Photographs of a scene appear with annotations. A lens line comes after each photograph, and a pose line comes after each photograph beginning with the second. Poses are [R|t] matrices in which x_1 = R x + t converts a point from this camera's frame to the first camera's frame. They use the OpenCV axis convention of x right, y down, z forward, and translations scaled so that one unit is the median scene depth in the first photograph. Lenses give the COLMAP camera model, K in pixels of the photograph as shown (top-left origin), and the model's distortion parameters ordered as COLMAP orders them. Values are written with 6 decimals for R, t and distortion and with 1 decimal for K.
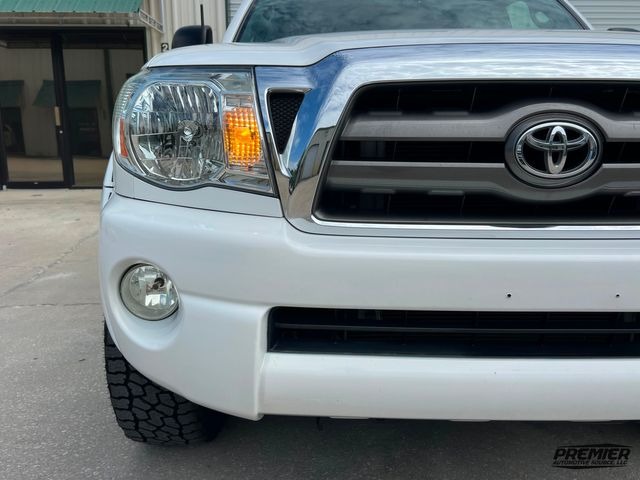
lens RADIAL K [[559.3, 0, 337.8], [0, 559.3, 245.9], [0, 0, 1]] dist [0.029562, -0.007395]
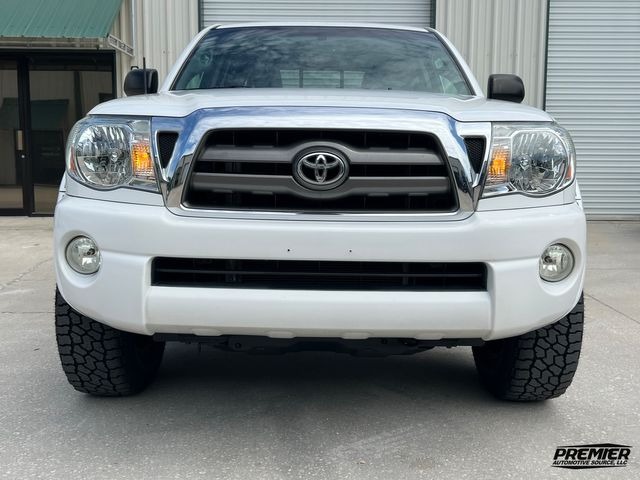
lens RADIAL K [[631.1, 0, 320.0], [0, 631.1, 240.0], [0, 0, 1]] dist [0.089823, -0.129538]
pose [[0.999821, 0.012678, -0.014078, 0.349274], [-0.013702, 0.997074, -0.075203, 0.164618], [0.013083, 0.075383, 0.997069, -0.776509]]
